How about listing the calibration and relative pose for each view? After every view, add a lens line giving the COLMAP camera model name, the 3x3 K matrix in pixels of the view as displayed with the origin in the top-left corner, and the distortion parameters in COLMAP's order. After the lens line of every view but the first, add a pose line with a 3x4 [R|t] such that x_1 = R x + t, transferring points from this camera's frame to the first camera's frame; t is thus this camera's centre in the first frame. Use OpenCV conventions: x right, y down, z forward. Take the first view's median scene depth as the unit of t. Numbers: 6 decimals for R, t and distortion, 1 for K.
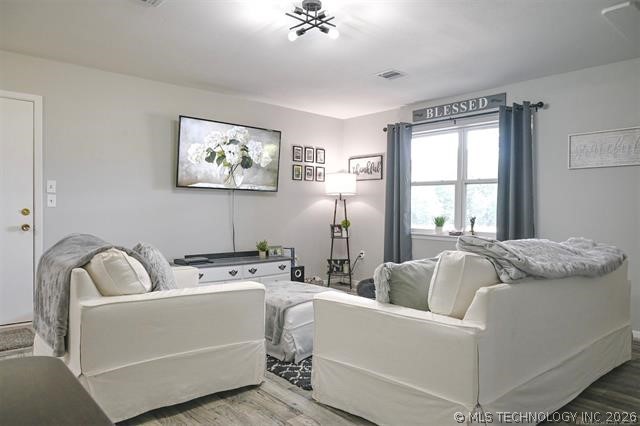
lens RADIAL K [[449.0, 0, 321.0], [0, 449.0, 213.1], [0, 0, 1]] dist [0.005710, 0.002914]
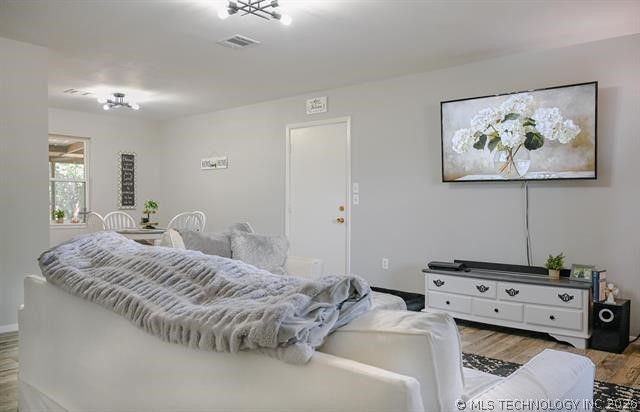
lens RADIAL K [[519.9, 0, 320.6], [0, 519.9, 210.7], [0, 0, 1]] dist [0.012346, 0.002043]
pose [[0.122910, 0.006993, -0.992393, 0.647857], [-0.012154, 0.999911, 0.005540, -0.003210], [0.992343, 0.011380, 0.122985, 0.597880]]
